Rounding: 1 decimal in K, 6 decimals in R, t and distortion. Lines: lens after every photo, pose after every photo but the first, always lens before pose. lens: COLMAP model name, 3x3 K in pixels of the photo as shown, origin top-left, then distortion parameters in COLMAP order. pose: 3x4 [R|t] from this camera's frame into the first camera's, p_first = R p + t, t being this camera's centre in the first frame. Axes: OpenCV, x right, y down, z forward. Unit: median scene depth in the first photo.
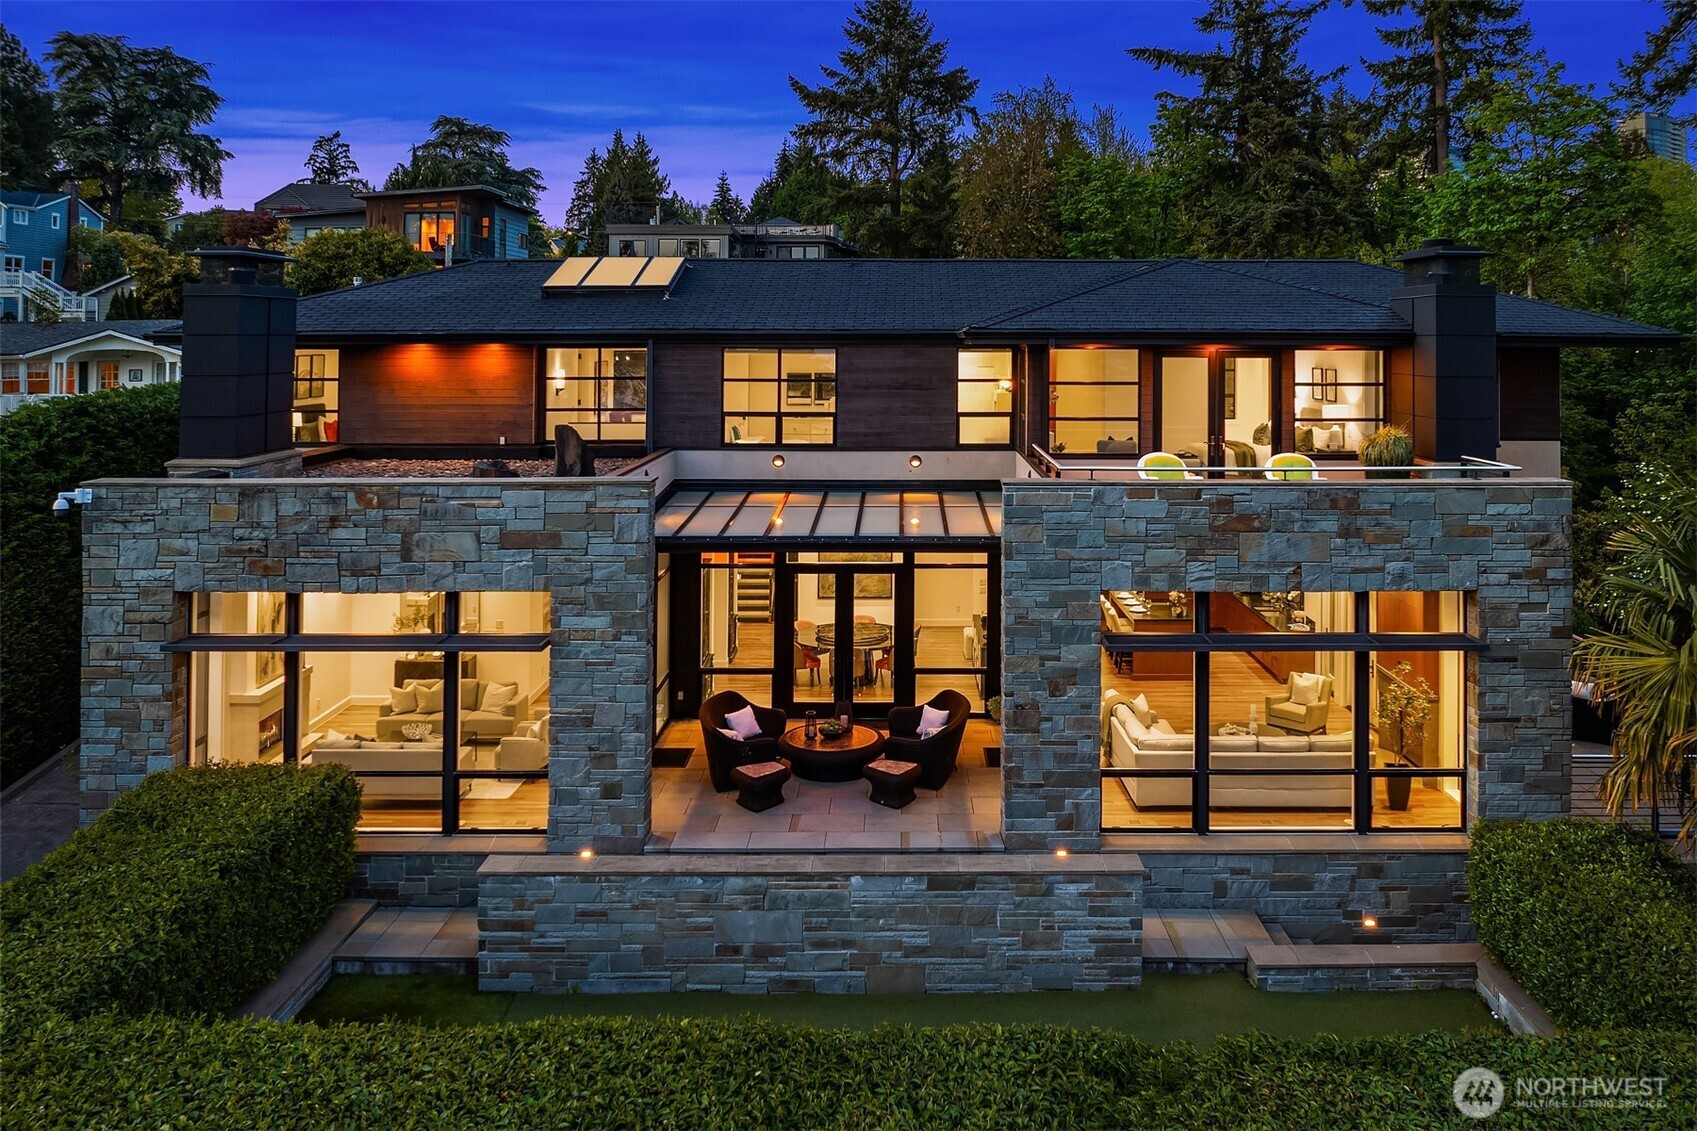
lens RADIAL K [[1265.0, 0, 897.6], [0, 1265.0, 566.2], [0, 0, 1]] dist [-0.029291, -0.012992]
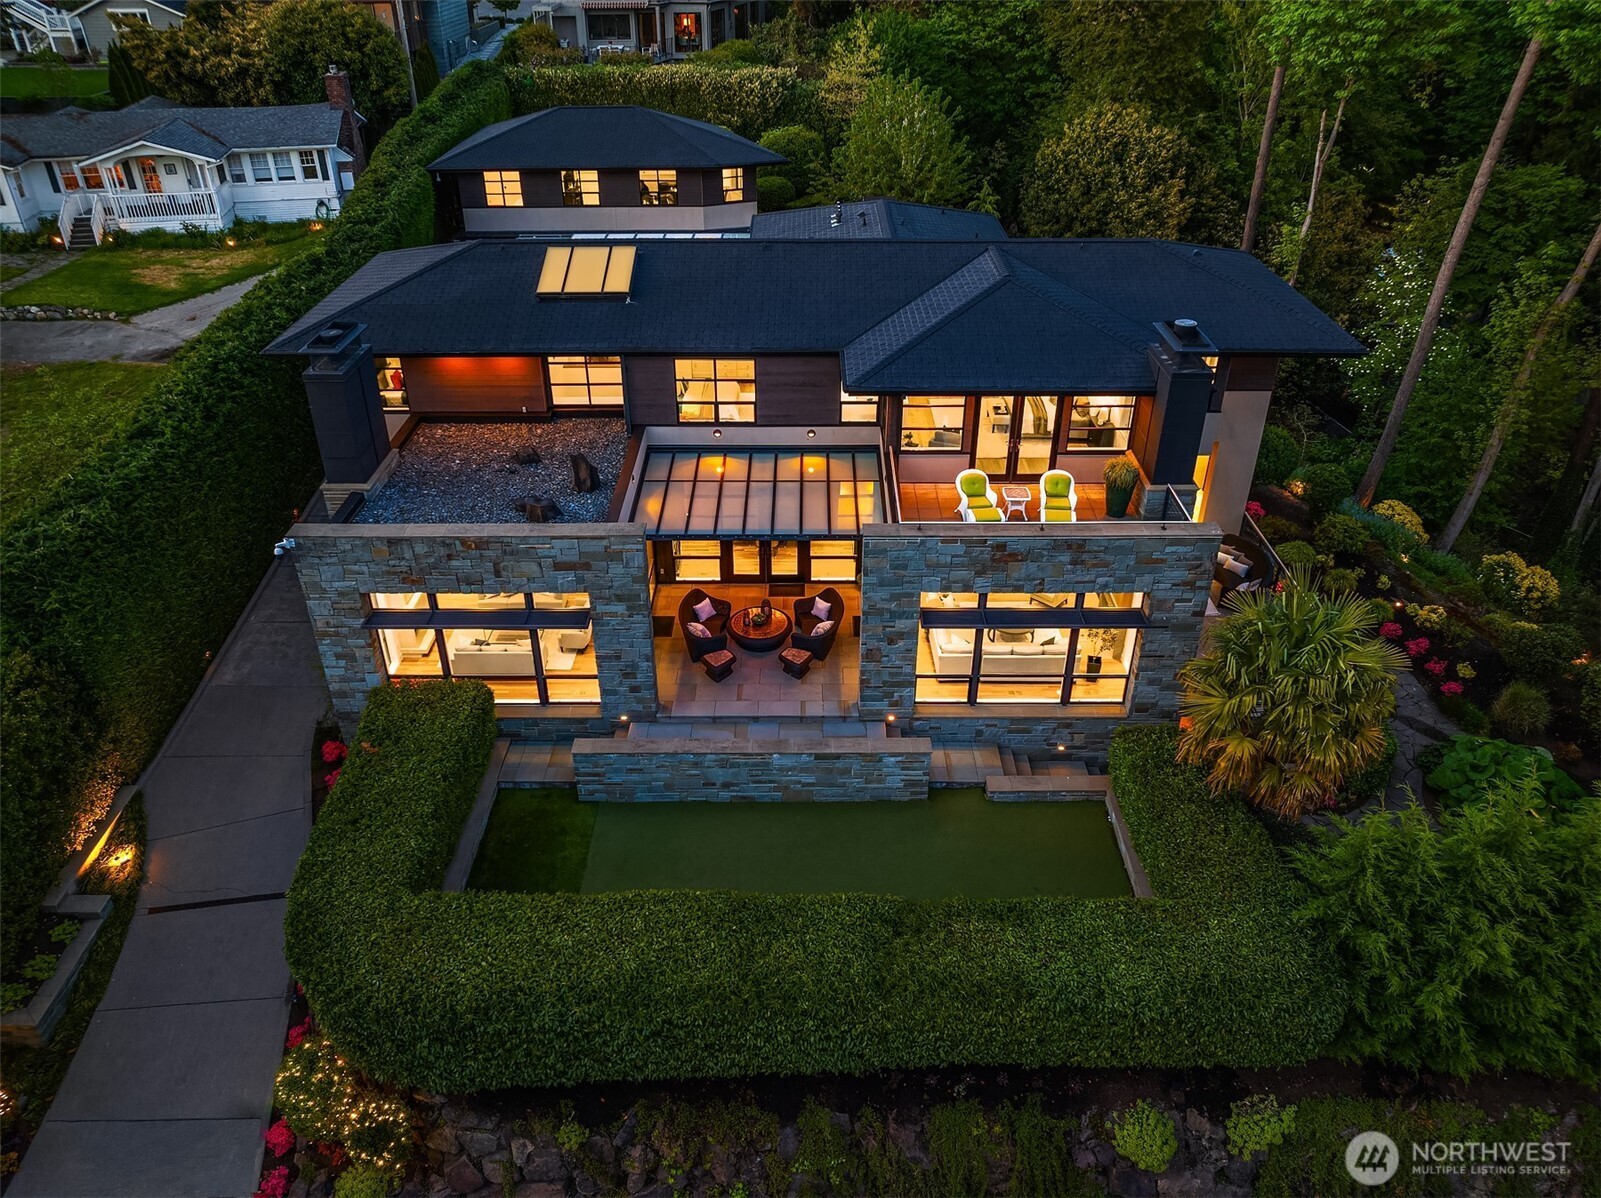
lens RADIAL K [[1124.8, 0, 800.5], [0, 1124.8, 599.0], [0, 0, 1]] dist [-0.035776, 0.004463]
pose [[0.999942, -0.000450, -0.010732, 0.019216], [0.006210, 0.839386, 0.543500, -0.772275], [0.008763, -0.543535, 0.839340, -0.238298]]
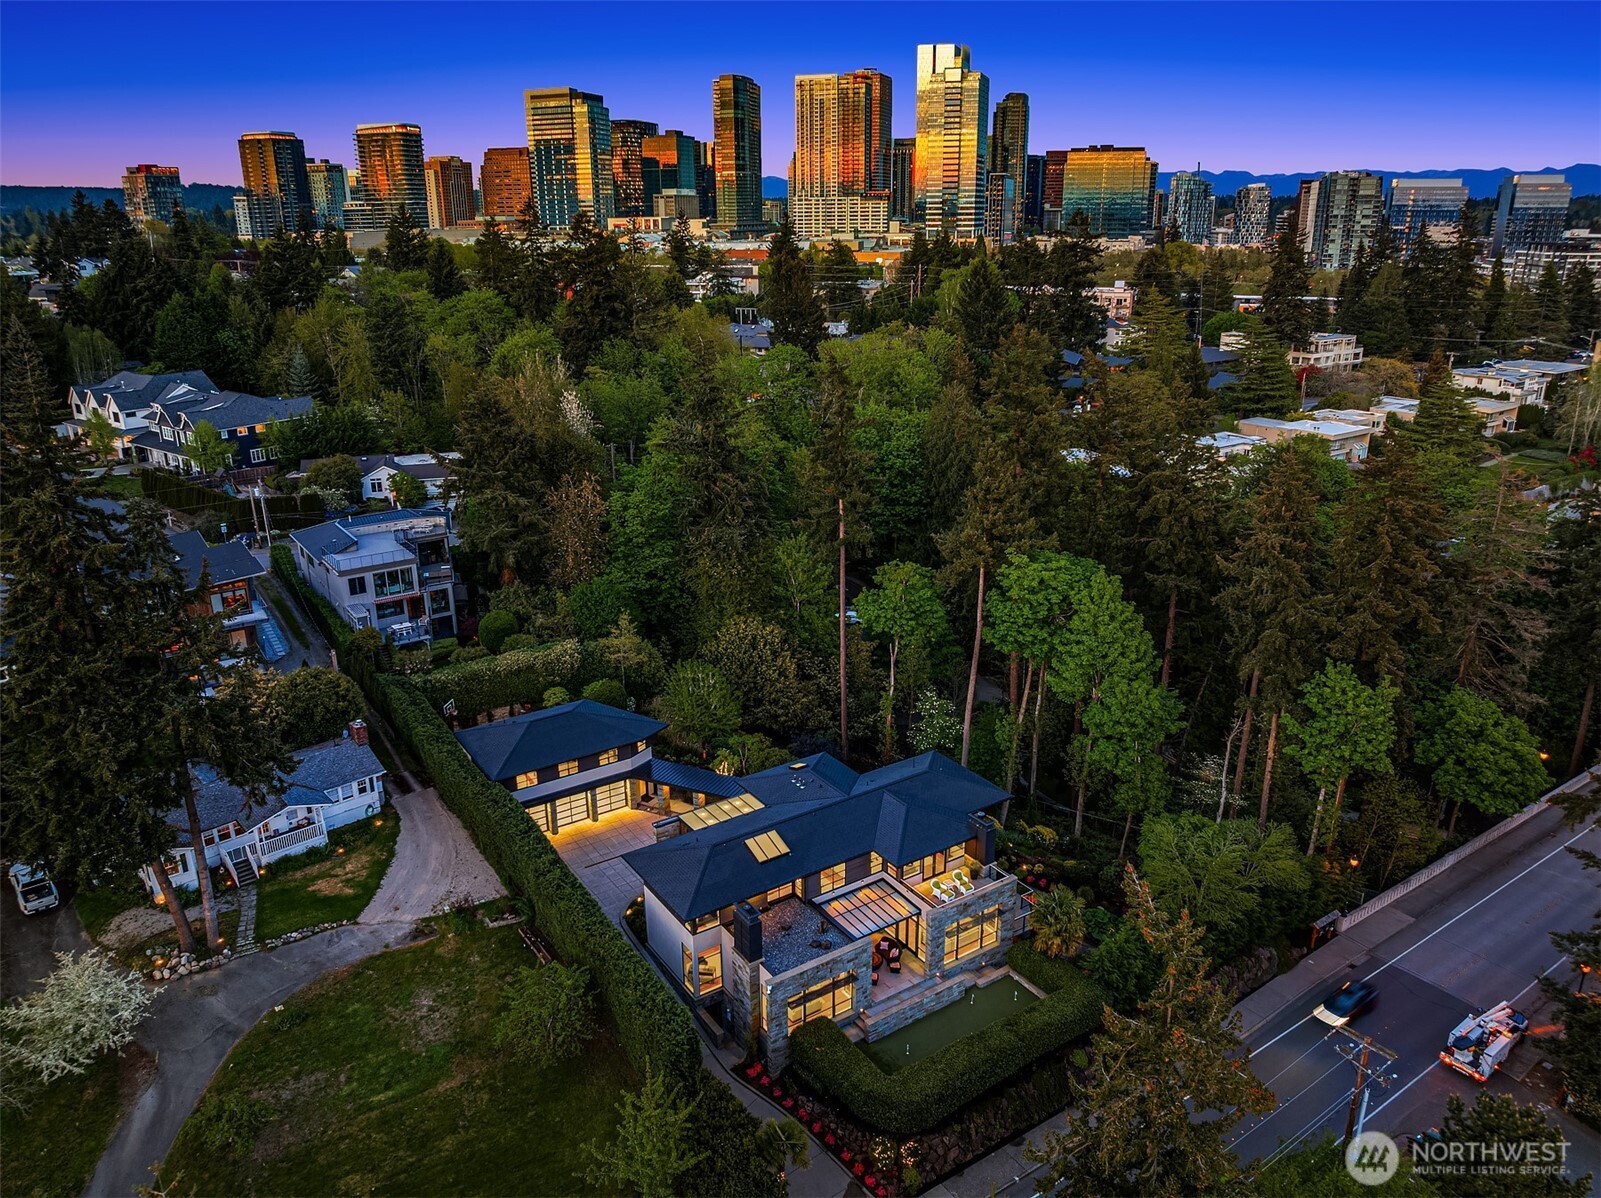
lens RADIAL K [[1124.8, 0, 800.5], [0, 1124.8, 599.0], [0, 0, 1]] dist [-0.035776, 0.004463]
pose [[0.837647, -0.188186, 0.512771, -2.318471], [0.005399, 0.941582, 0.336739, -2.672628], [-0.546186, -0.279300, 0.789729, -1.801232]]
